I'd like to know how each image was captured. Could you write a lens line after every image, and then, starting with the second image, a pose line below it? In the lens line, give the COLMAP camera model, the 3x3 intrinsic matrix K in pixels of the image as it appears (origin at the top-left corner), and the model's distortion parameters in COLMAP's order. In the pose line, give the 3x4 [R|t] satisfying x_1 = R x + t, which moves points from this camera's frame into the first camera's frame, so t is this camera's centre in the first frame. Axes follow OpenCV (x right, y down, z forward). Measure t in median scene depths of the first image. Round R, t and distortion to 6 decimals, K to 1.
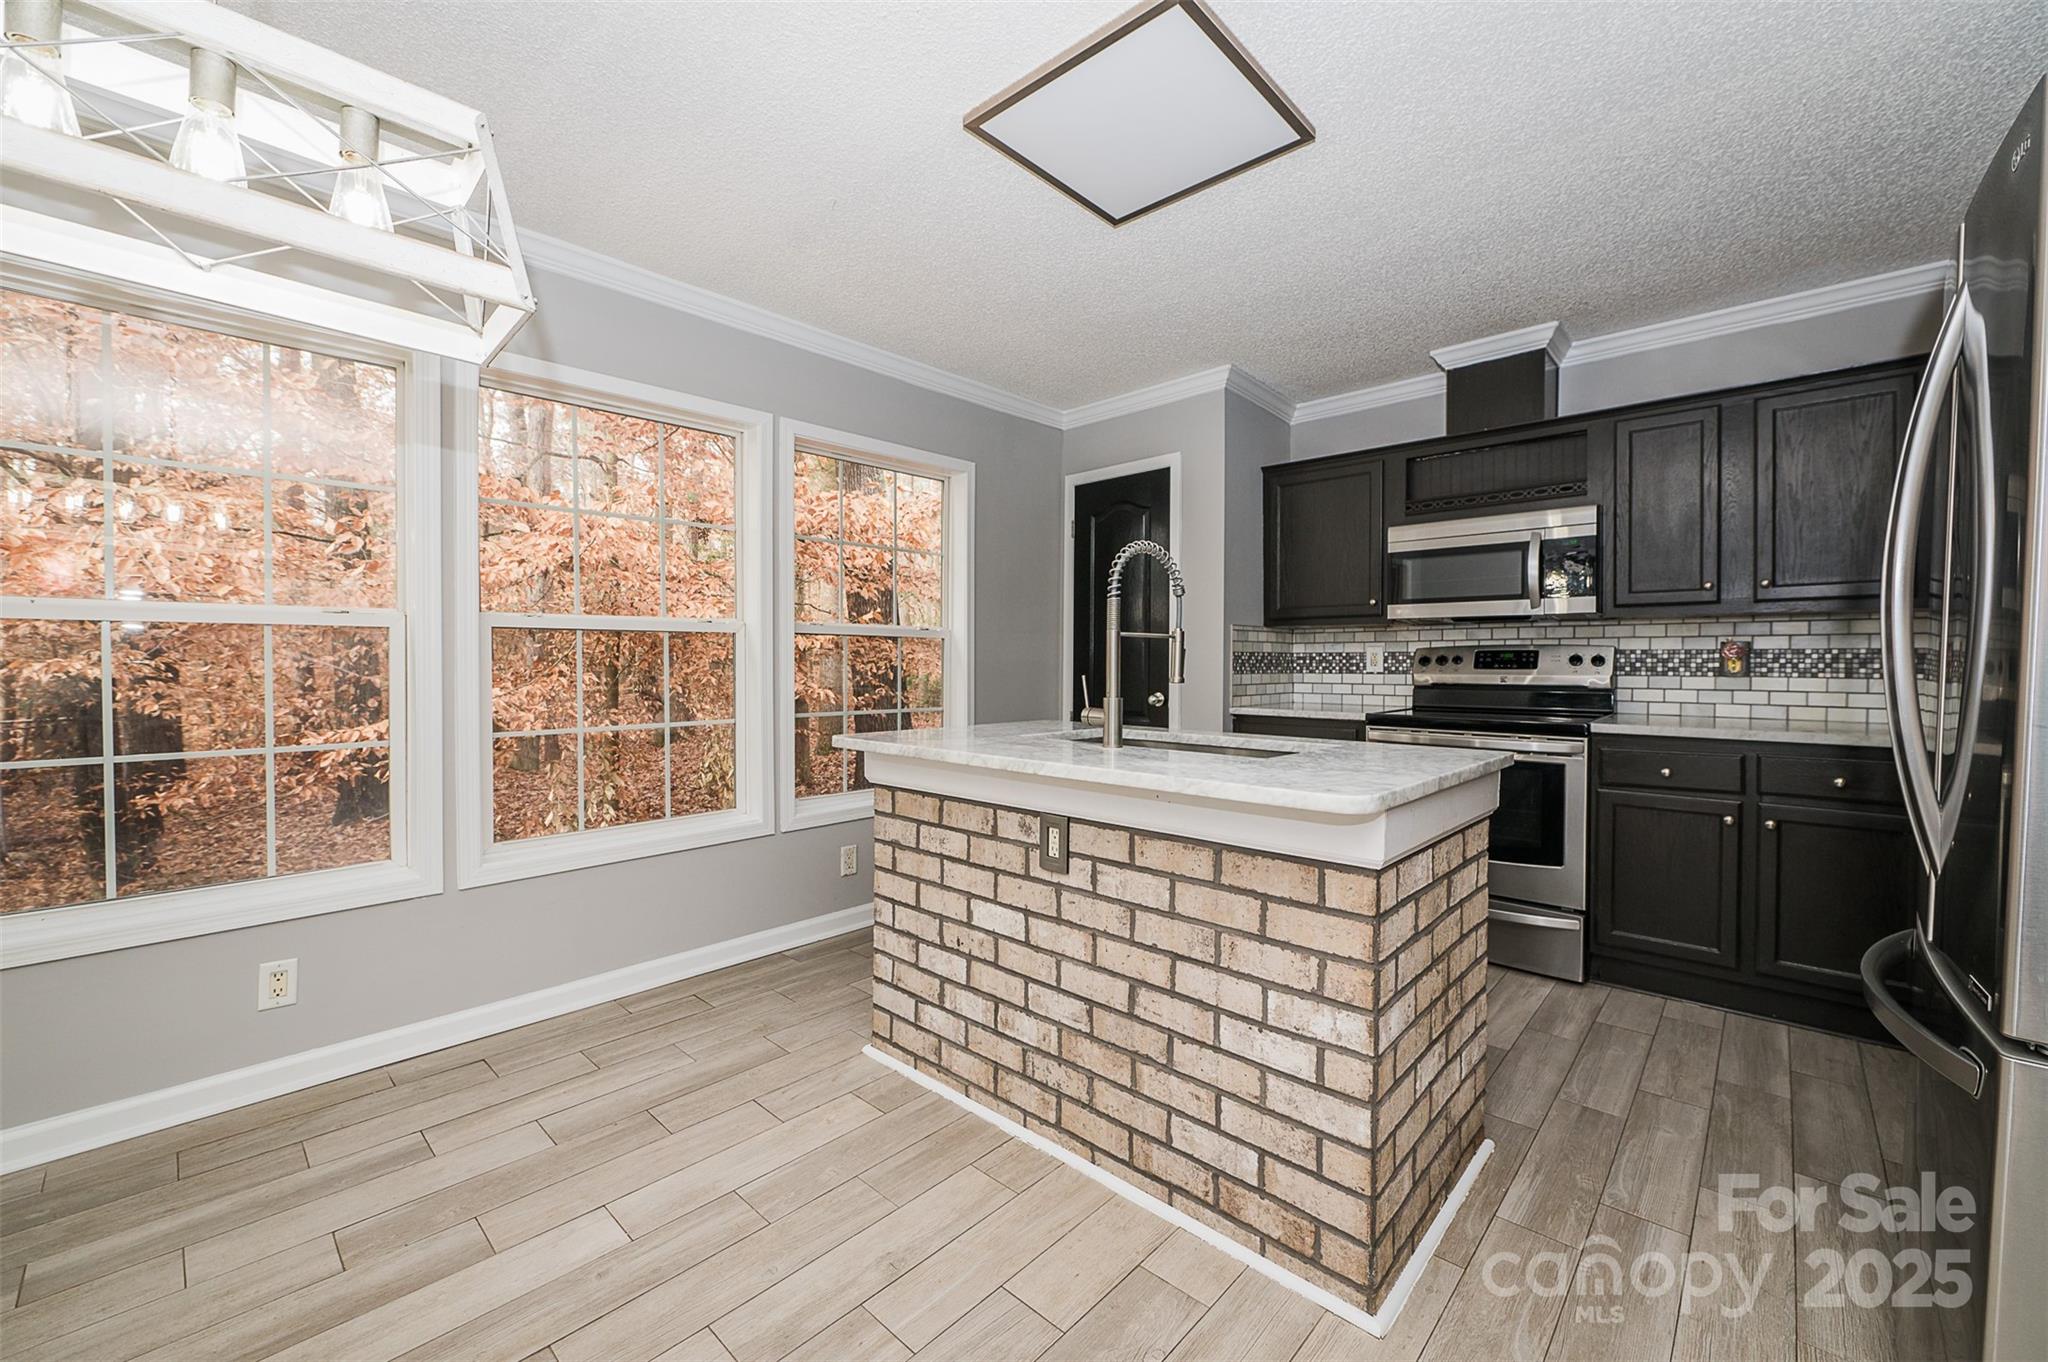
lens RADIAL K [[815.0, 0, 1020.7], [0, 815.0, 672.3], [0, 0, 1]] dist [-0.008350, 0.000490]
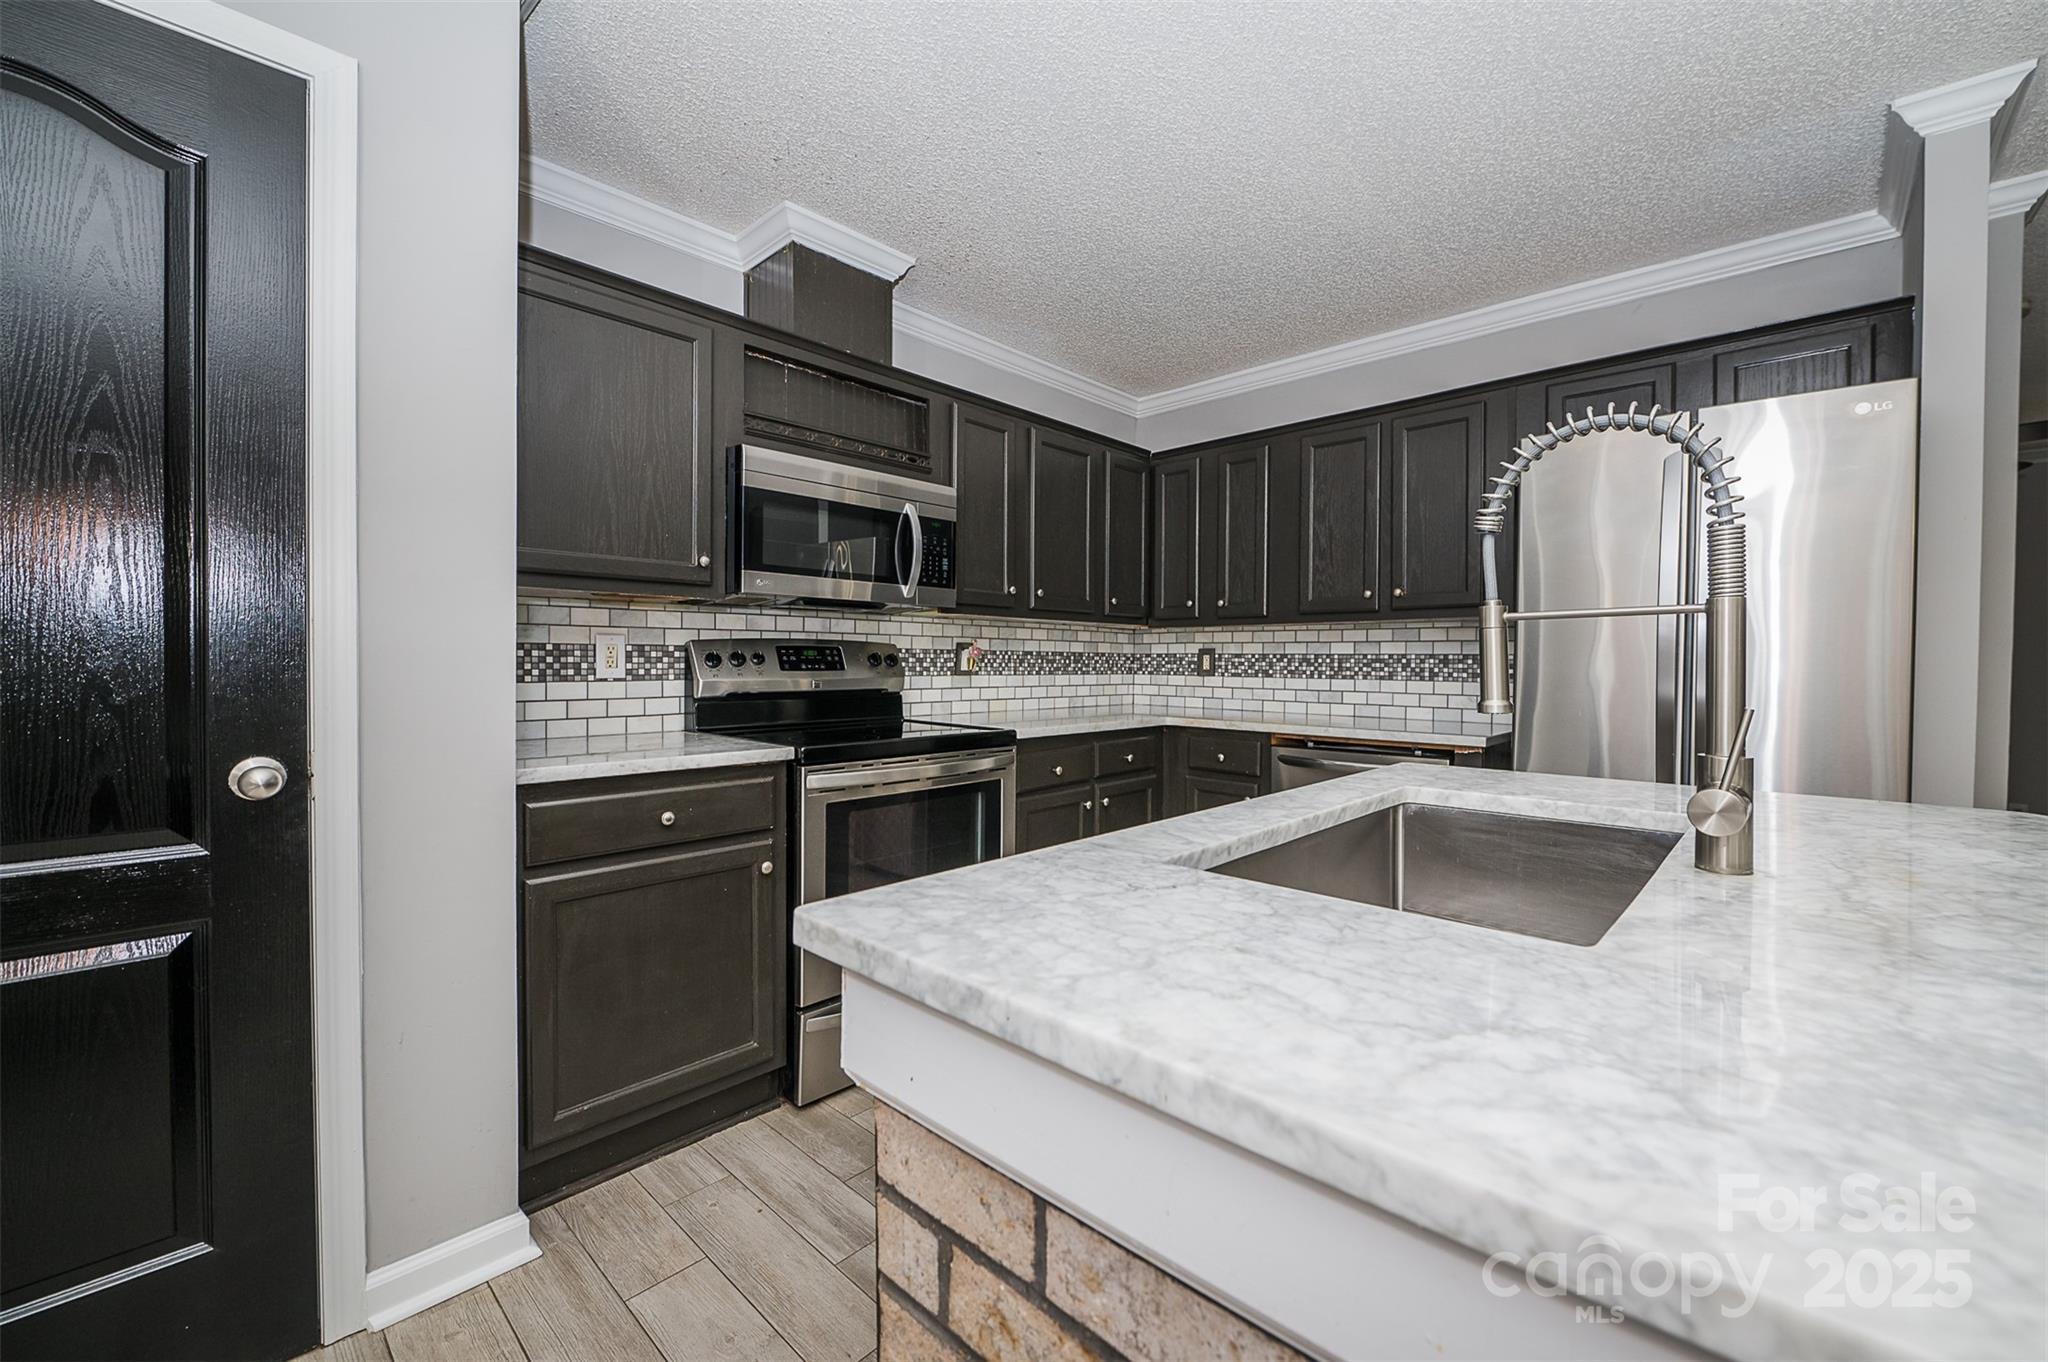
lens RADIAL K [[815.0, 0, 1042.6], [0, 815.0, 670.7], [0, 0, 1]] dist [-0.008350, 0.000490]
pose [[-0.011814, -0.016403, 0.999796, -0.183779], [0.003934, 0.999857, 0.016450, -0.016517], [-0.999922, 0.004127, -0.011747, 0.834592]]
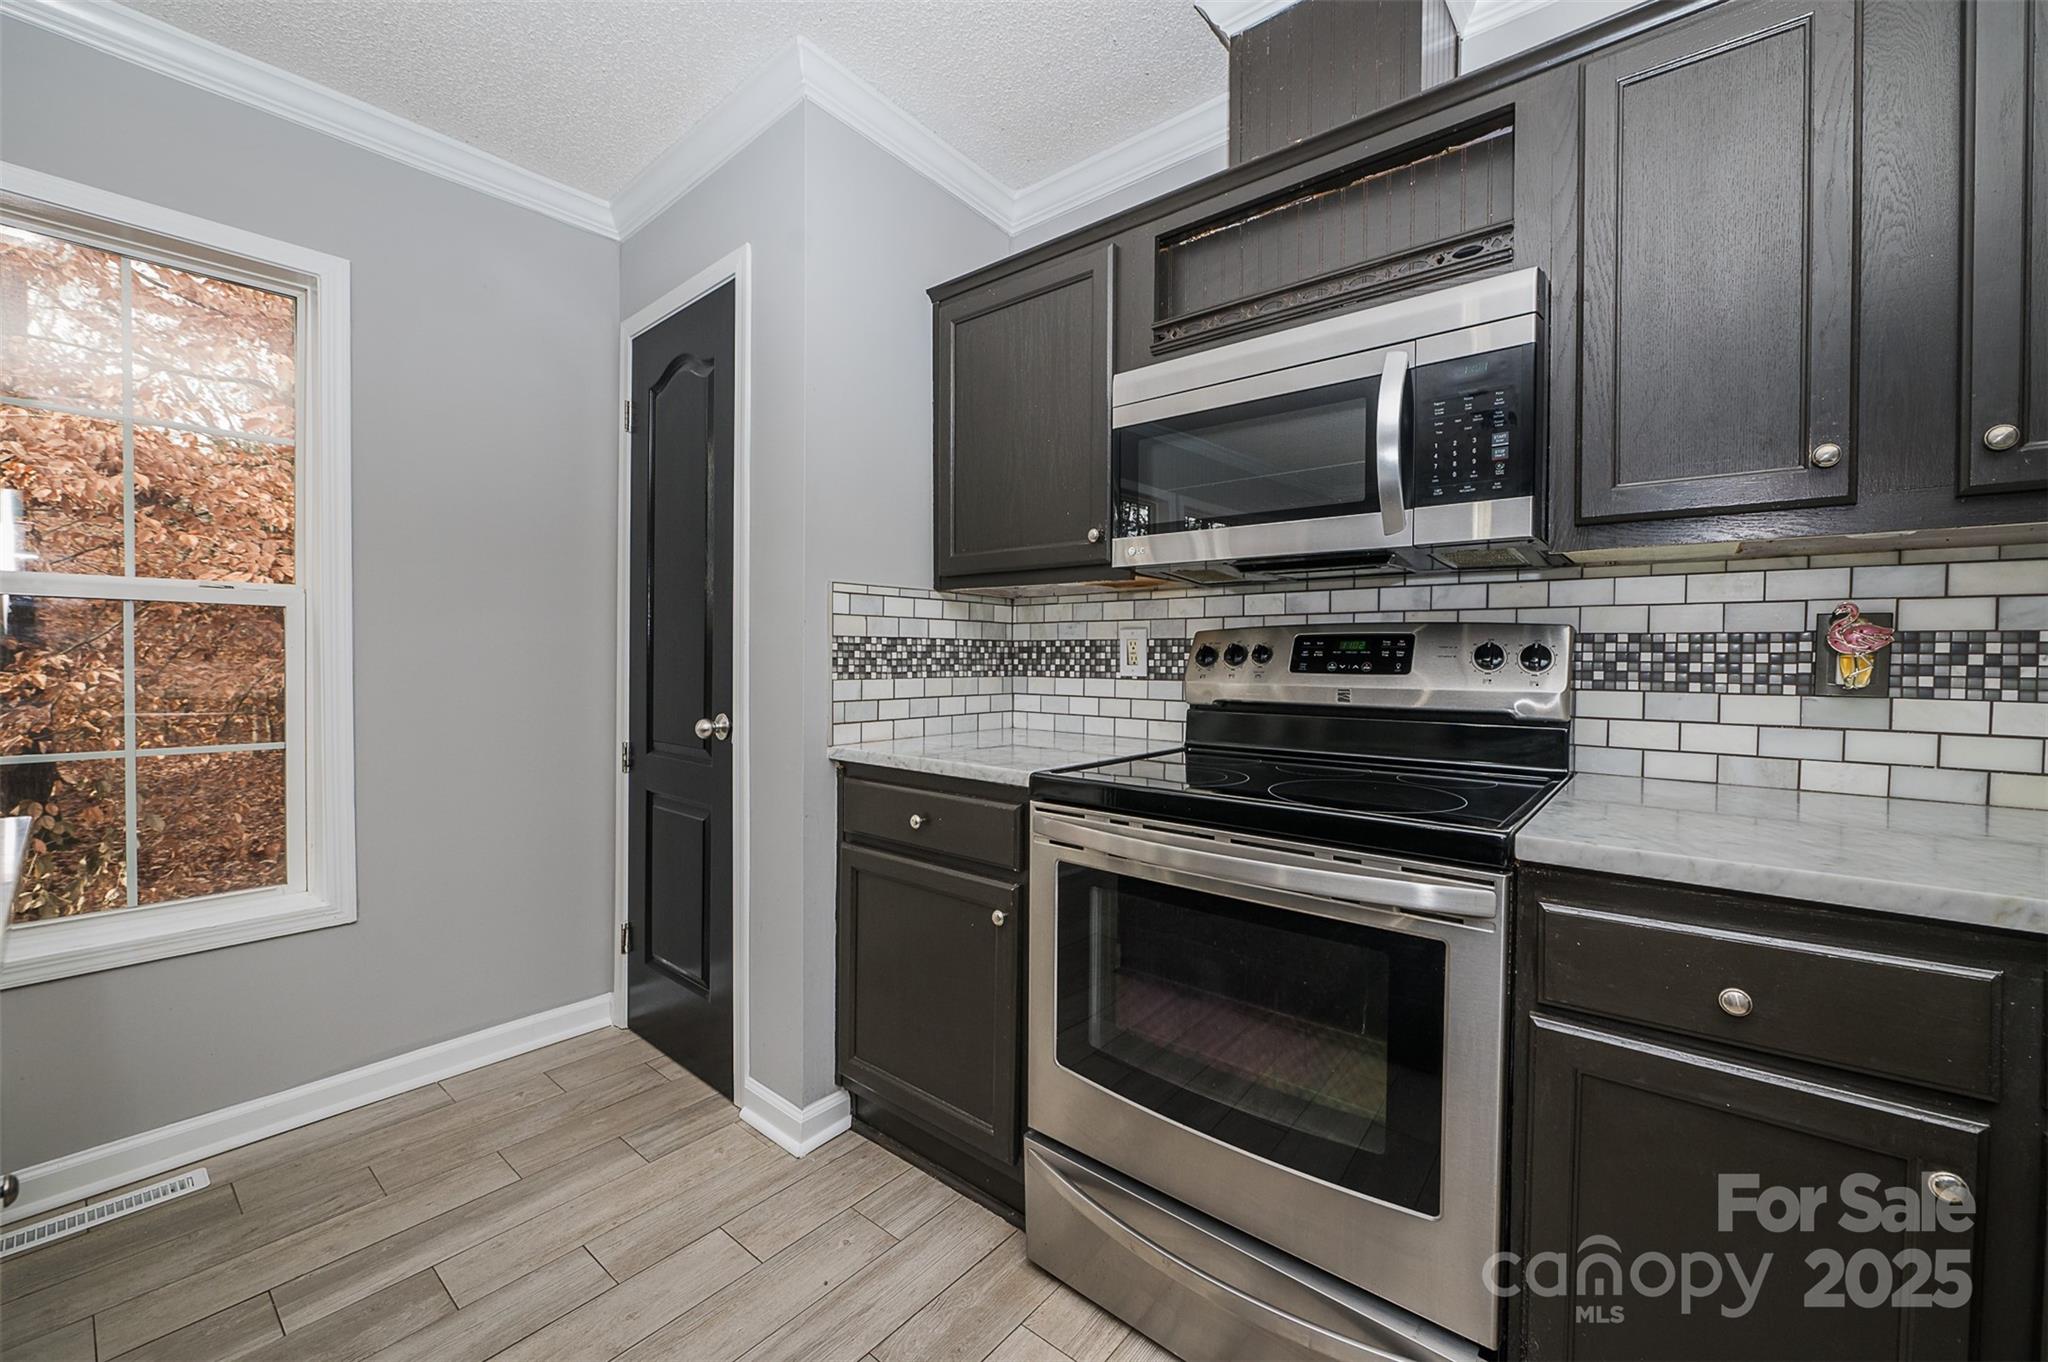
lens RADIAL K [[815.0, 0, 1029.2], [0, 815.0, 671.2], [0, 0, 1]] dist [-0.008350, 0.000490]
pose [[0.998013, 0.003406, 0.062920, 0.399205], [-0.003916, 0.999960, 0.007982, -0.008774], [-0.062890, -0.008213, 0.997987, 0.563295]]
